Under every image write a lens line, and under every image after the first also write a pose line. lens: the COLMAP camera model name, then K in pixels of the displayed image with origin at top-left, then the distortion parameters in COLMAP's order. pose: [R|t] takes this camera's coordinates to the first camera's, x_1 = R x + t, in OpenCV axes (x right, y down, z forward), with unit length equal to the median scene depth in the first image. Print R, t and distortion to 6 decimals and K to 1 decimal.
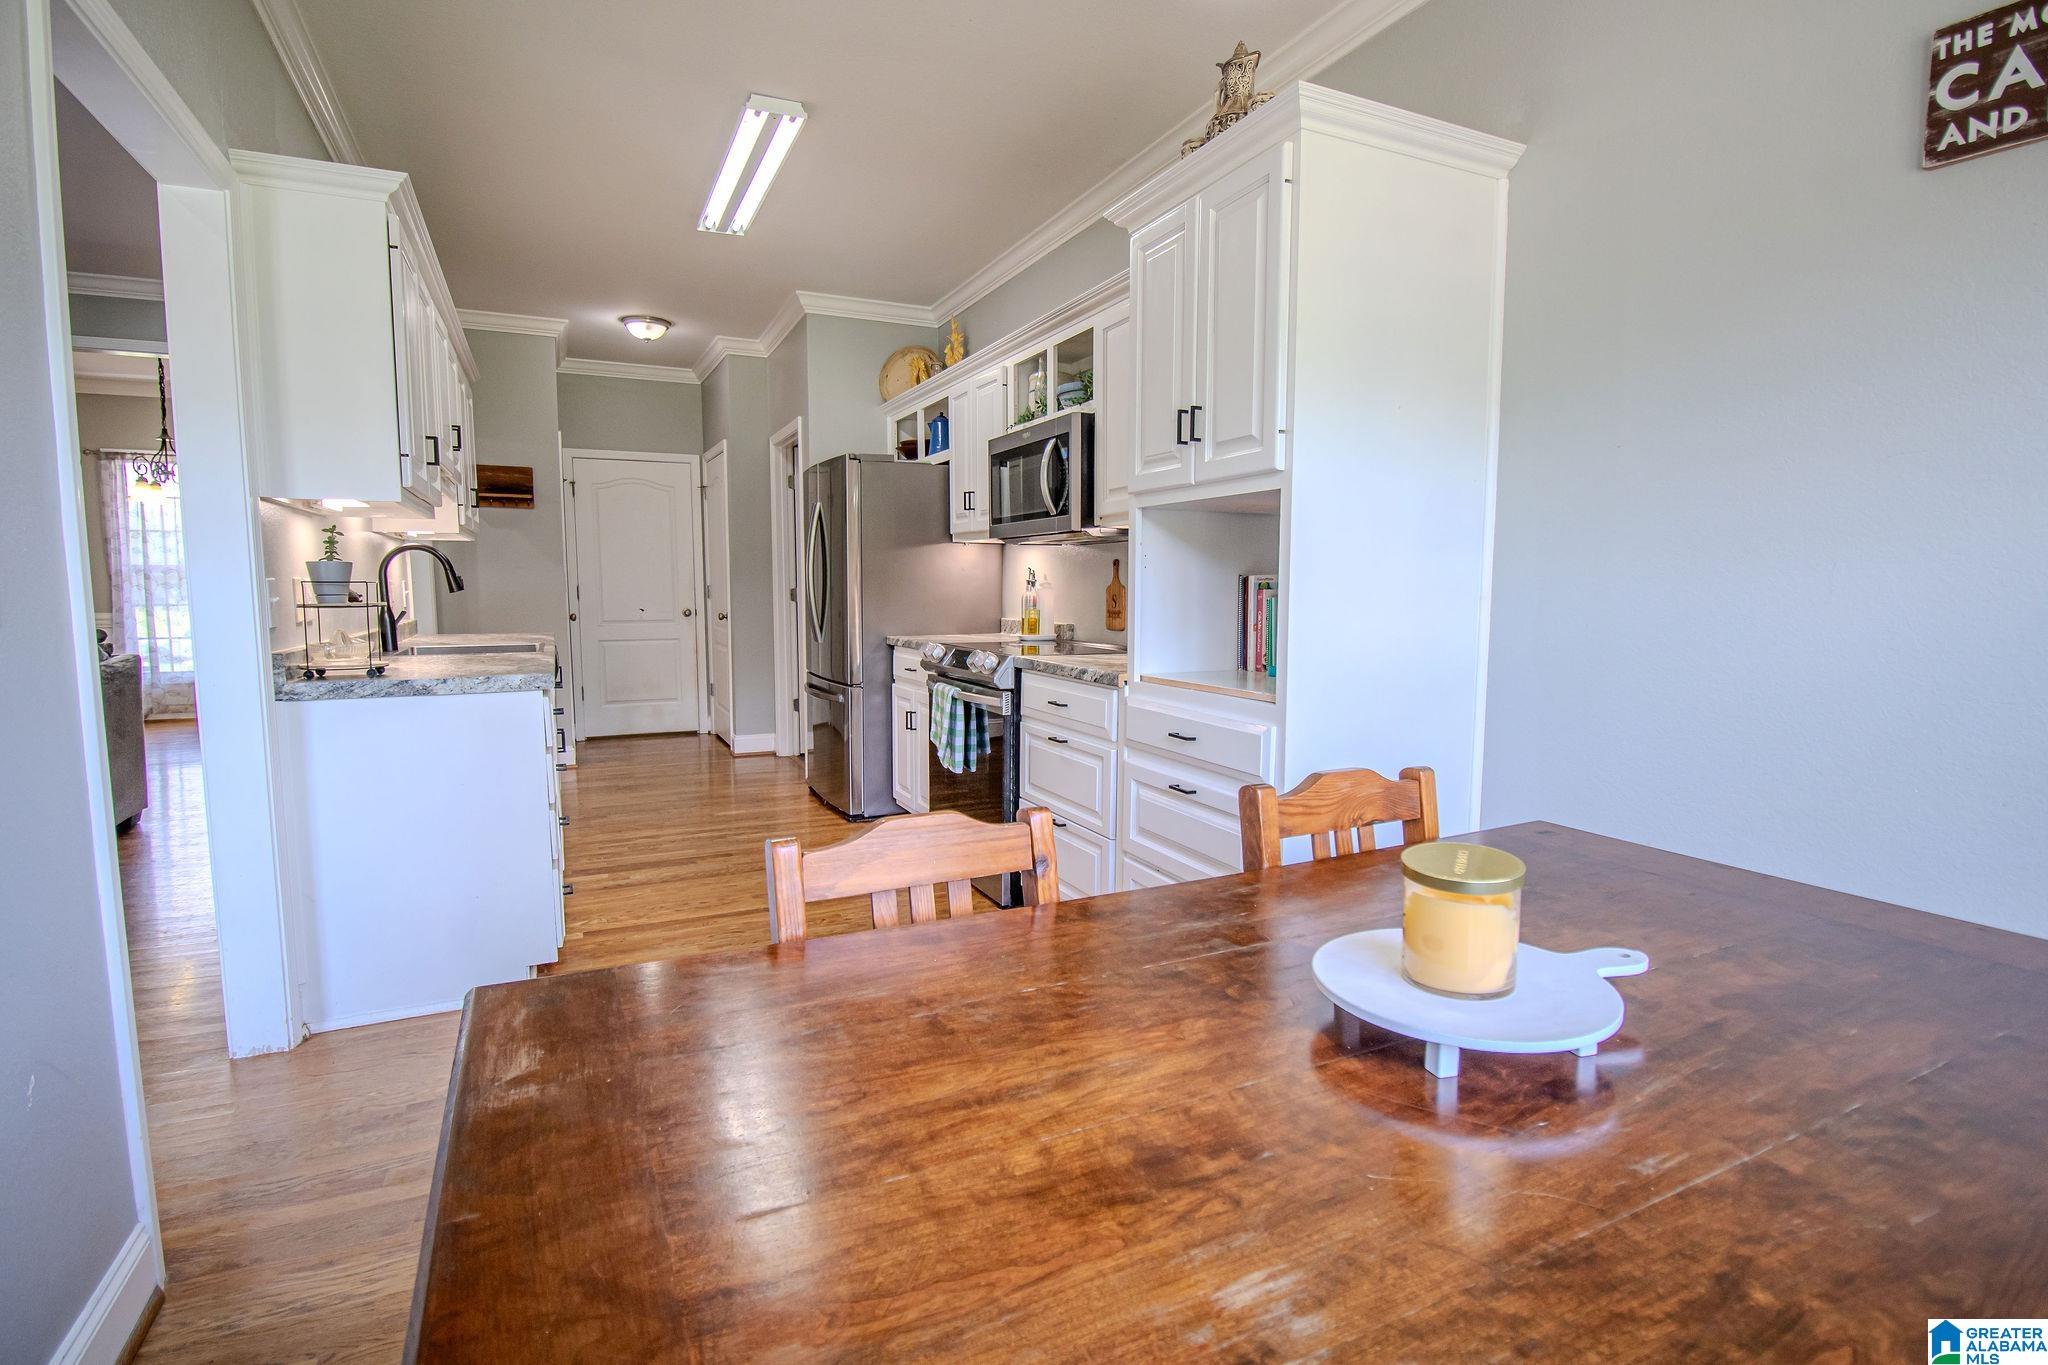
lens RADIAL K [[958.1, 0, 1016.1], [0, 958.1, 683.3], [0, 0, 1]] dist [-0.001600, -0.012314]
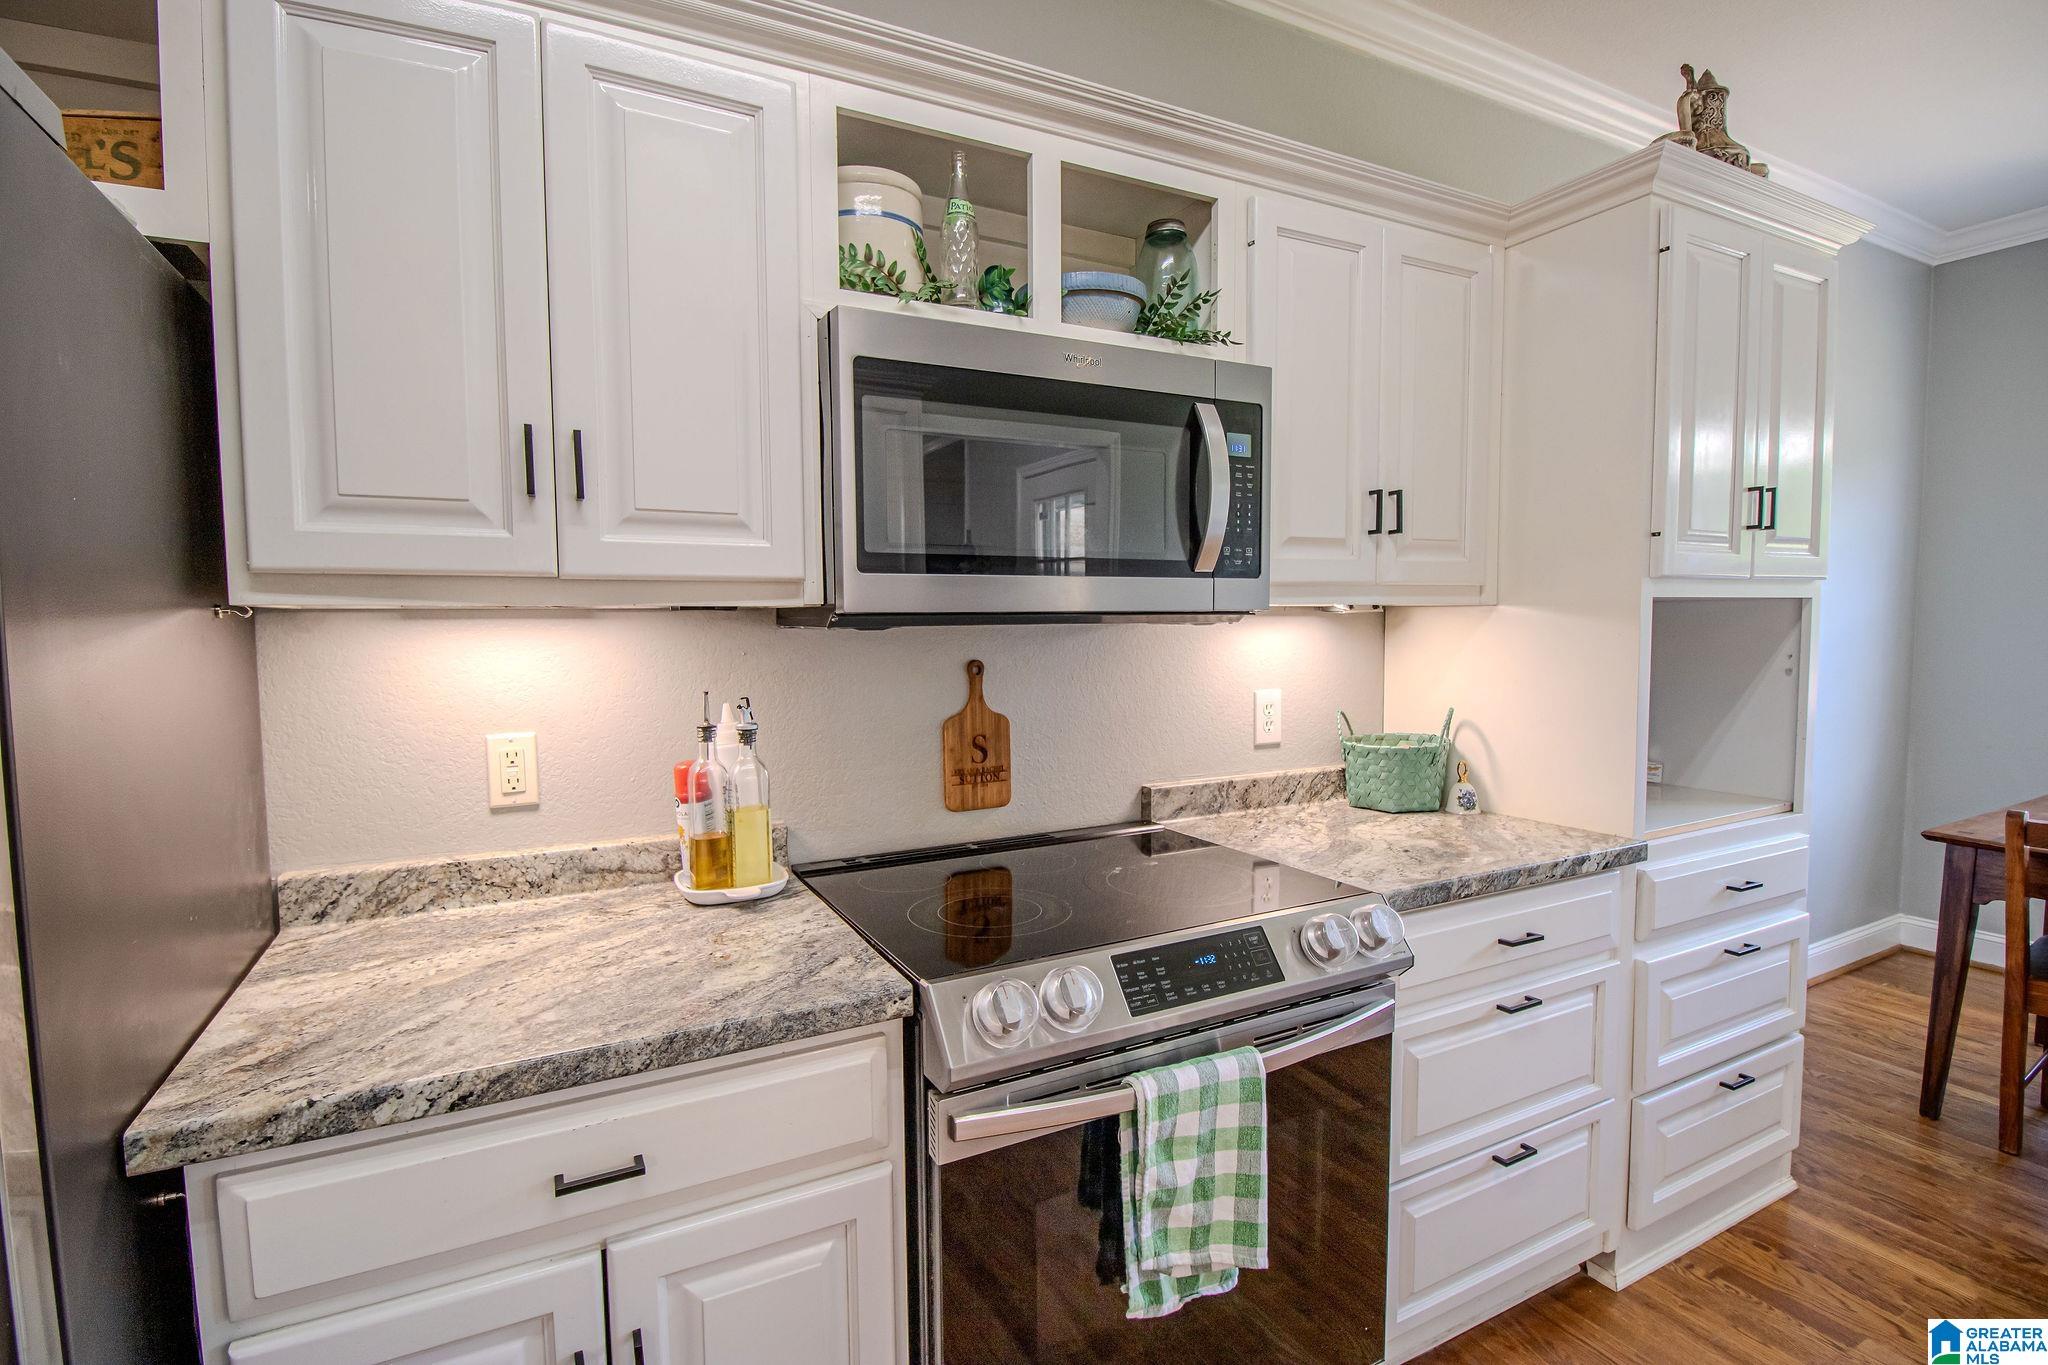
lens RADIAL K [[958.1, 0, 1025.0], [0, 958.1, 688.0], [0, 0, 1]] dist [-0.001600, -0.012314]
pose [[-0.041153, -0.072067, 0.996550, -0.333753], [0.113379, 0.990616, 0.076320, -0.135595], [-0.992699, 0.116128, -0.032596, 0.899483]]
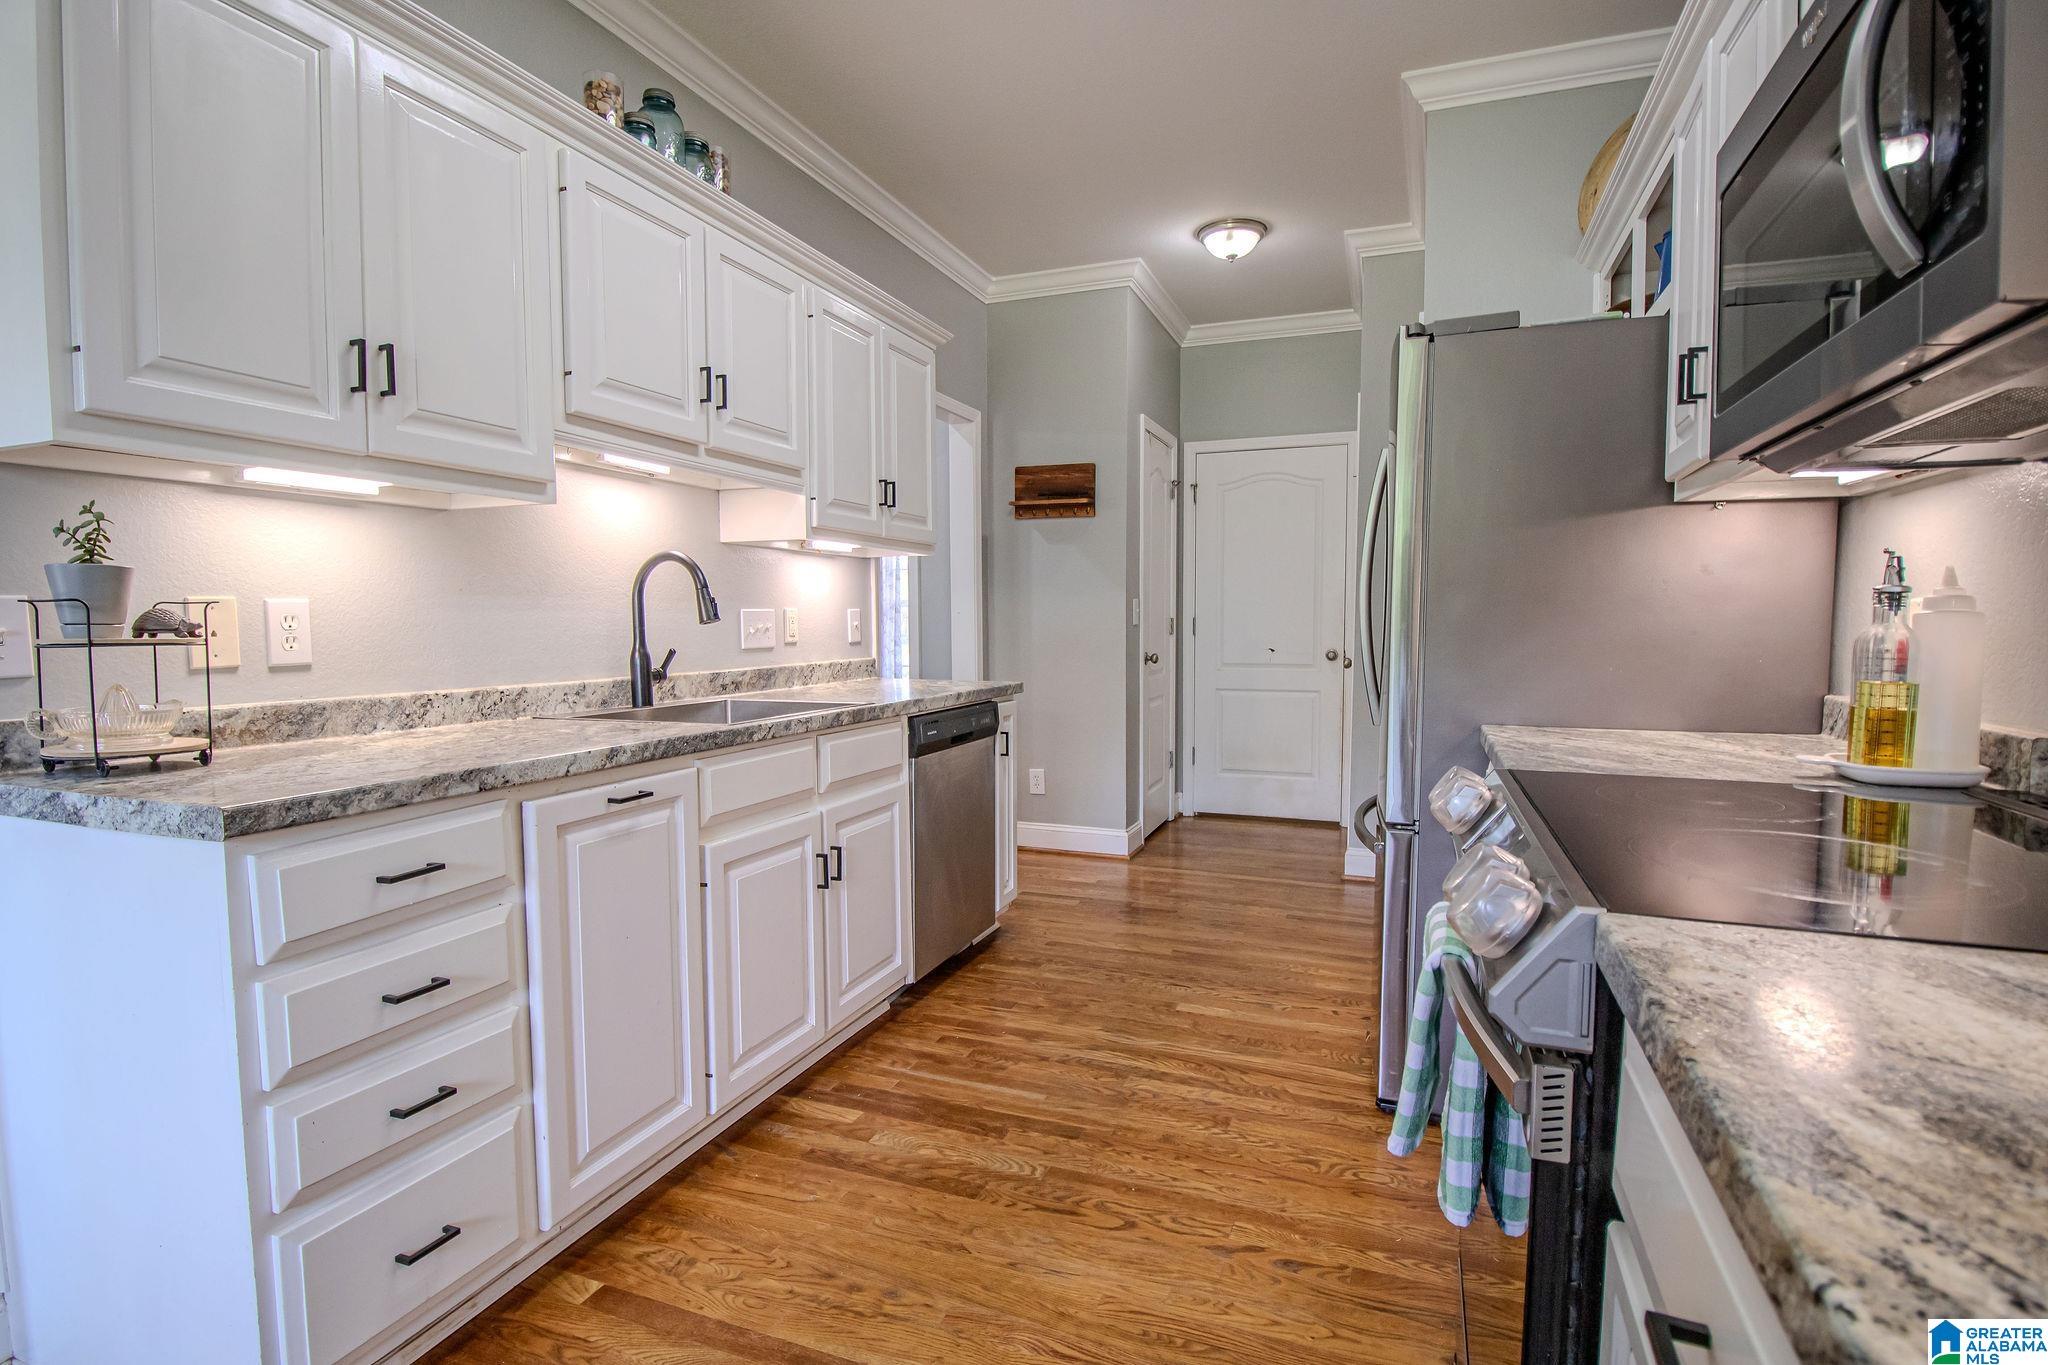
lens RADIAL K [[982.0, 0, 1049.1], [0, 982.0, 689.8], [0, 0, 1]] dist [-0.009024, -0.001153]
pose [[0.699408, 0.048304, -0.713088, 0.052028], [-0.070751, 0.997492, -0.001824, -0.054256], [0.711212, 0.051727, 0.701072, 0.582031]]
